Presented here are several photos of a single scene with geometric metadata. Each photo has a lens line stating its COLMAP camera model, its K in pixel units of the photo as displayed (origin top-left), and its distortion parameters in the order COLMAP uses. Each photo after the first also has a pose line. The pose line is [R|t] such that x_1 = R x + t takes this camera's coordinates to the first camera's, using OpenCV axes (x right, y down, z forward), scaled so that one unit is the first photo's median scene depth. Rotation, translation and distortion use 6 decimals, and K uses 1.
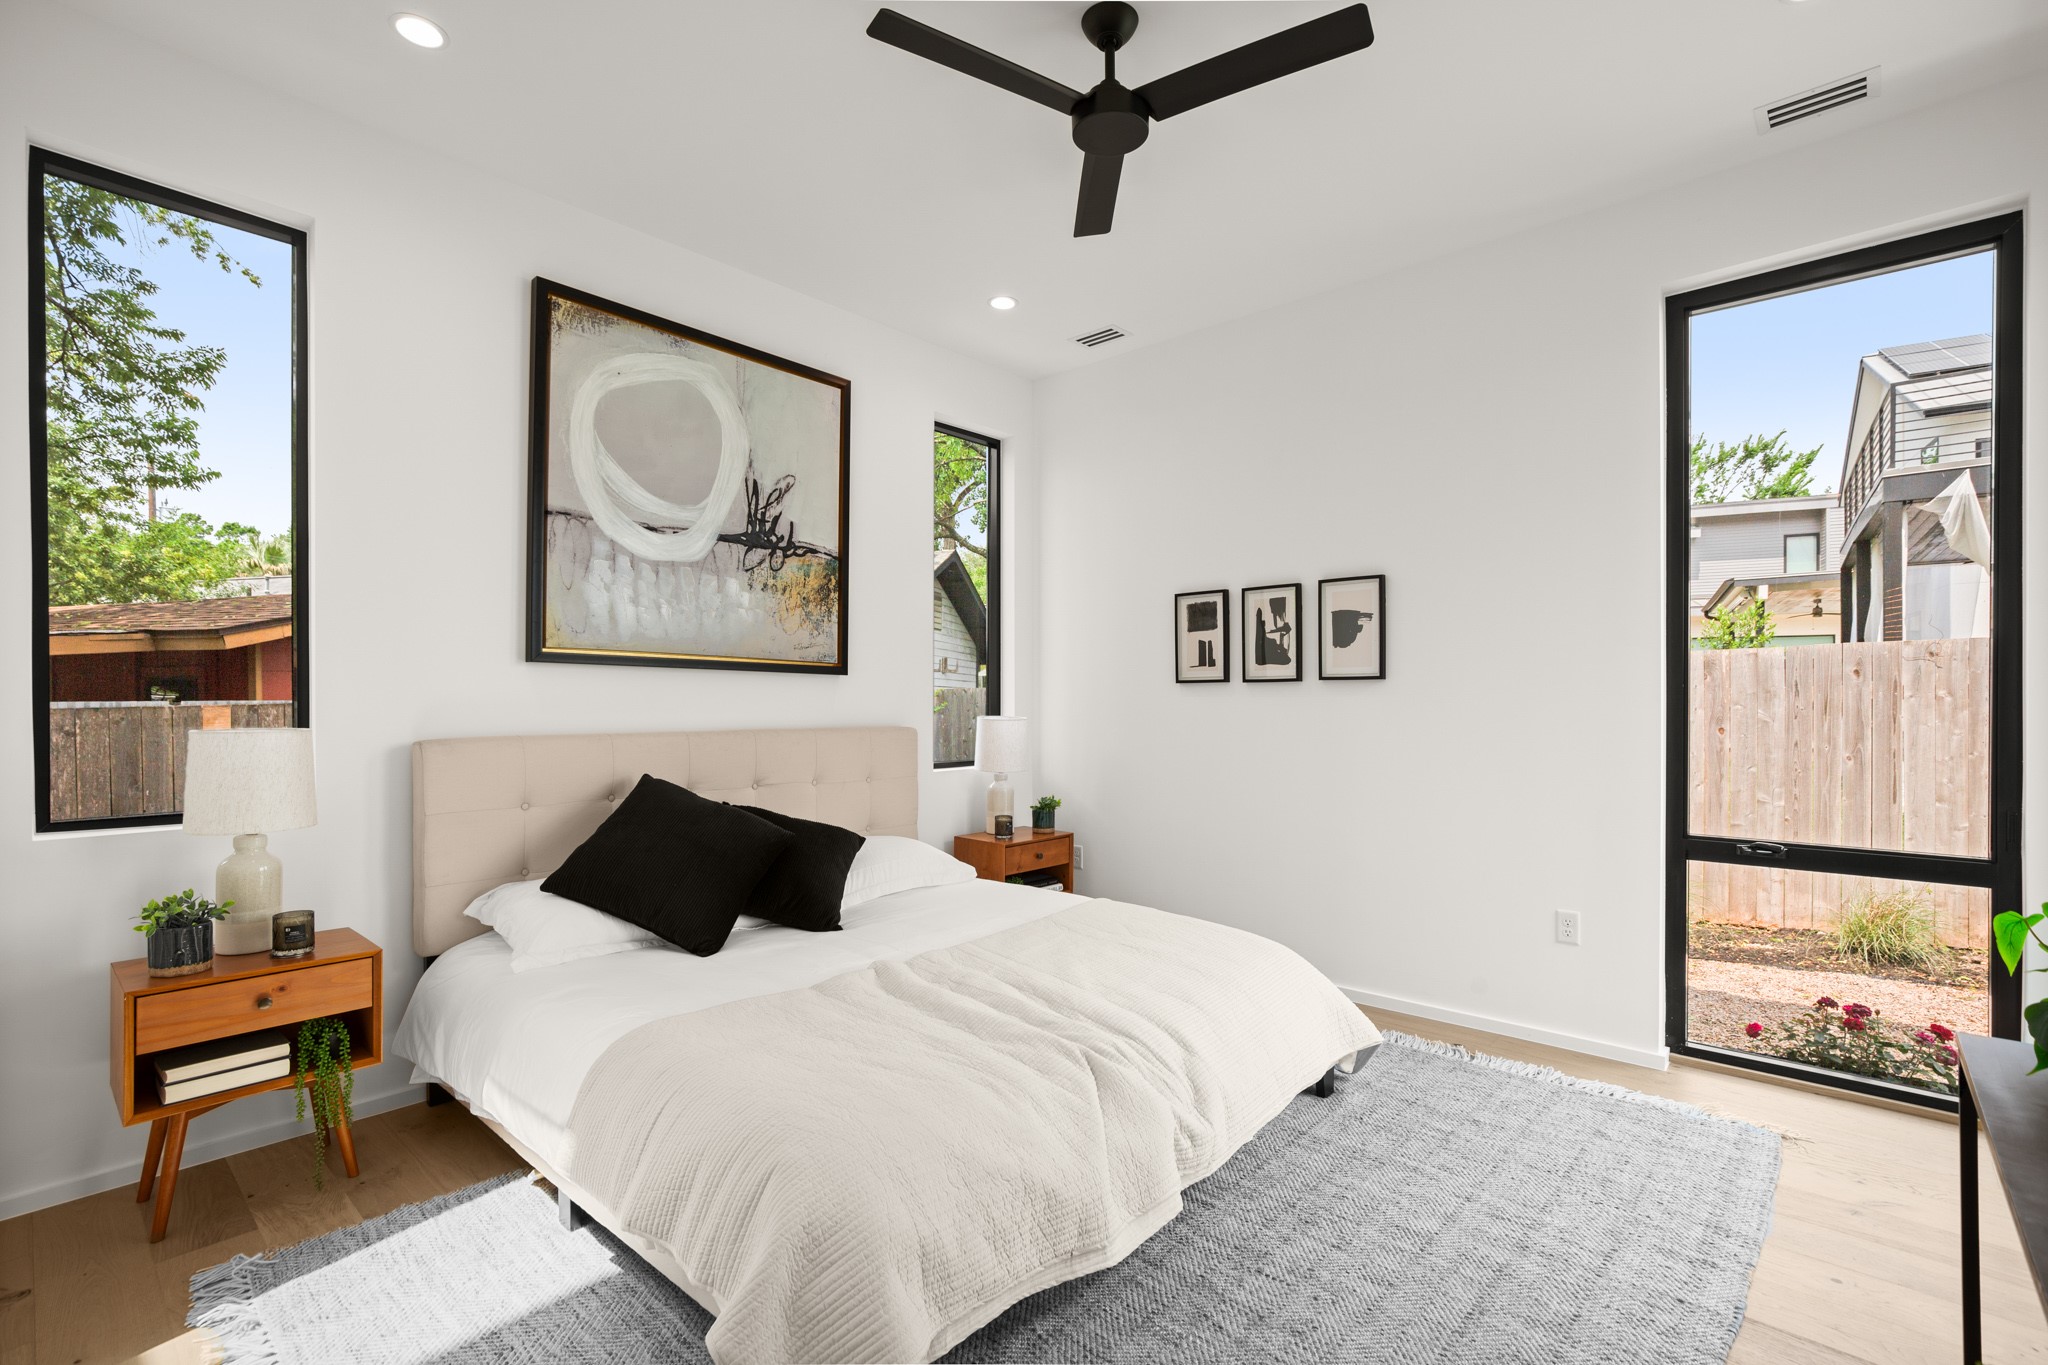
lens RADIAL K [[947.8, 0, 1029.7], [0, 947.8, 686.3], [0, 0, 1]] dist [-0.011993, 0.001061]
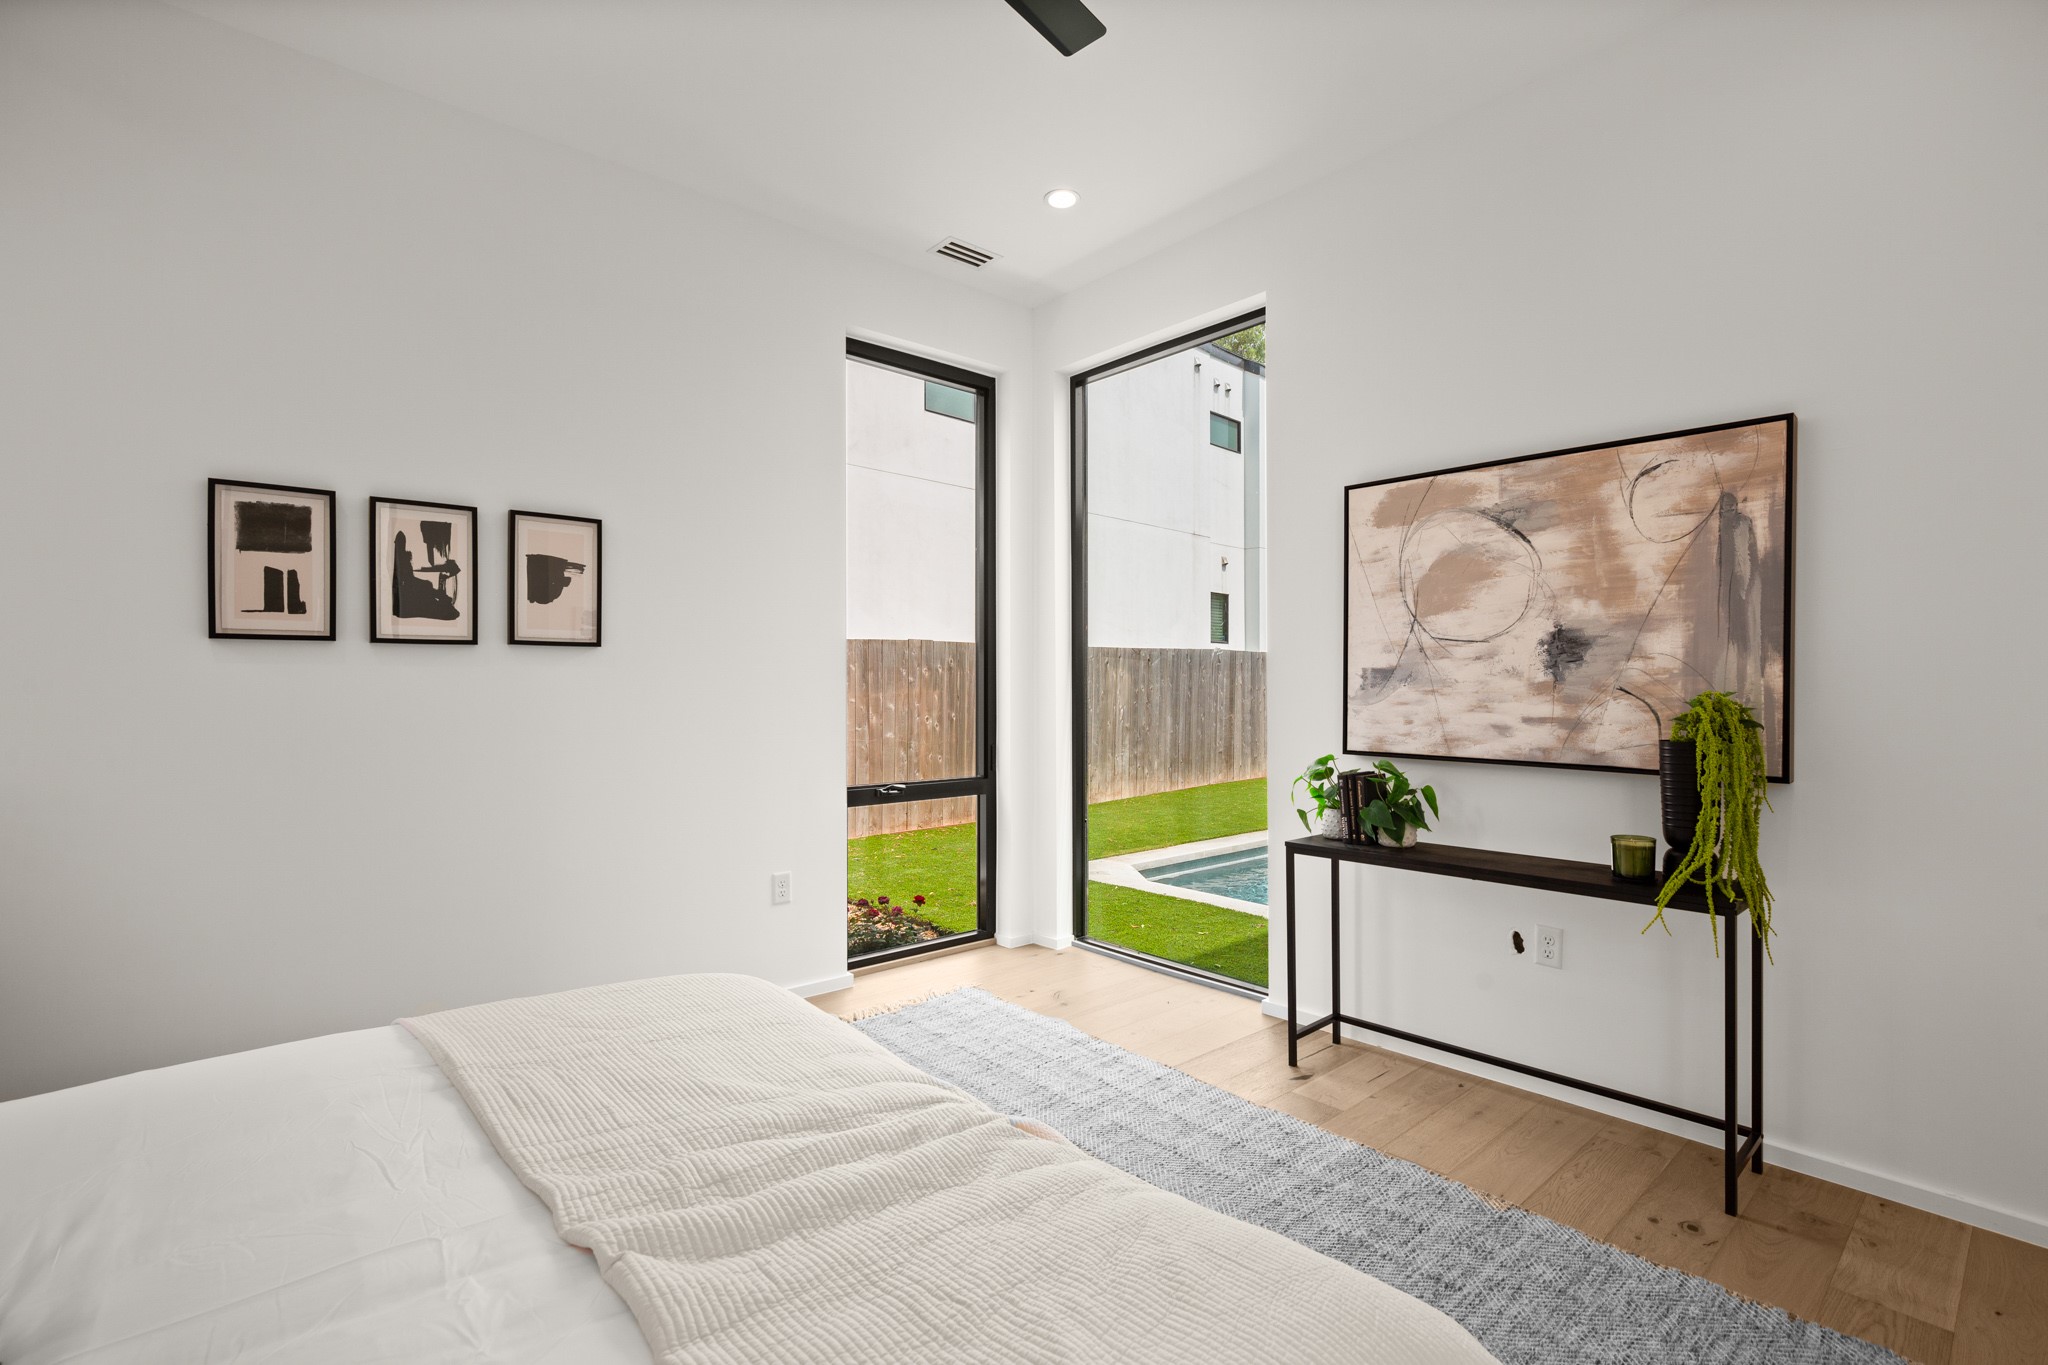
lens RADIAL K [[947.8, 0, 1029.7], [0, 947.8, 686.3], [0, 0, 1]] dist [-0.011993, 0.001061]
pose [[0.098128, 0.005896, 0.995156, -0.379758], [-0.010280, 0.999935, -0.004911, 0.025081], [-0.995121, -0.009749, 0.098183, 0.507076]]
